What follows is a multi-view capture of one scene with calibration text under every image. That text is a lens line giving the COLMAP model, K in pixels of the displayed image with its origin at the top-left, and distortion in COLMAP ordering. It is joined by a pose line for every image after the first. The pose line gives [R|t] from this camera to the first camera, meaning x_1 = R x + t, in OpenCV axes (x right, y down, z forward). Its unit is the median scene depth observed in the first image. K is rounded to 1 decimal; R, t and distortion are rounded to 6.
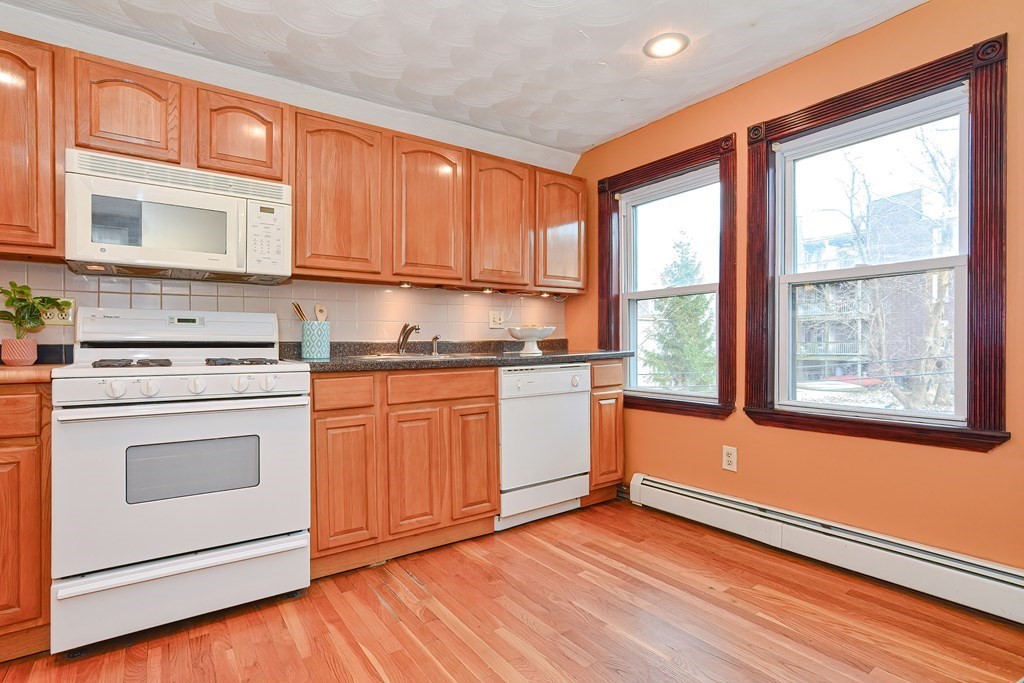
lens RADIAL K [[503.4, 0, 507.5], [0, 503.4, 340.0], [0, 0, 1]] dist [-0.015752, 0.003067]
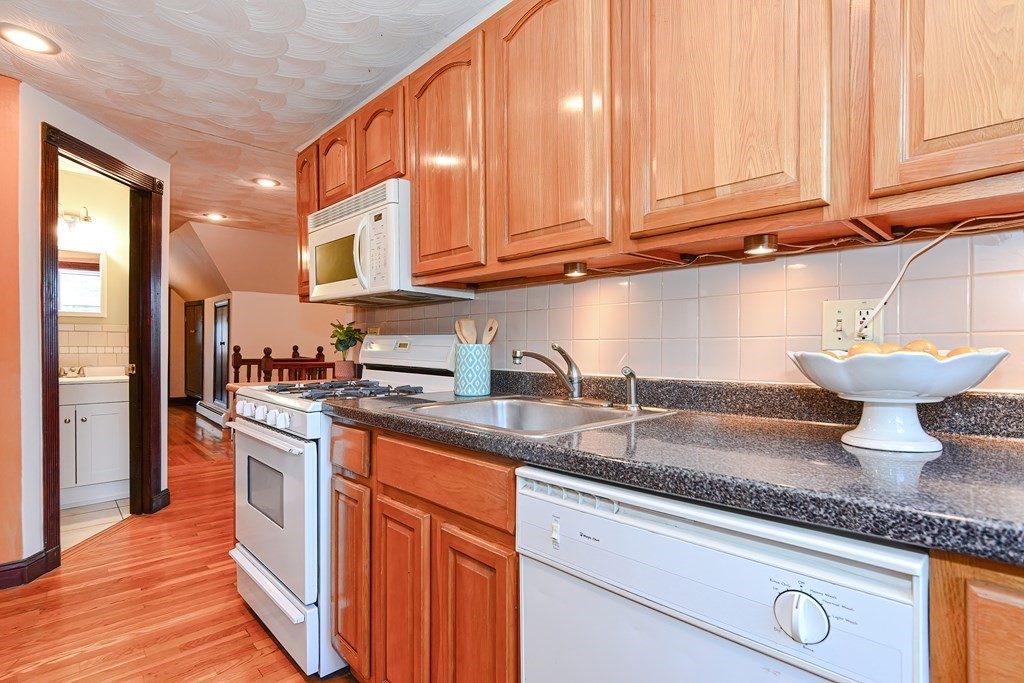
lens RADIAL K [[503.4, 0, 527.8], [0, 503.4, 354.6], [0, 0, 1]] dist [-0.015752, 0.003067]
pose [[0.172950, 0.023767, -0.984644, 0.371816], [0.004620, 0.999678, 0.024941, -0.040481], [0.984920, -0.008862, 0.172784, 0.988487]]
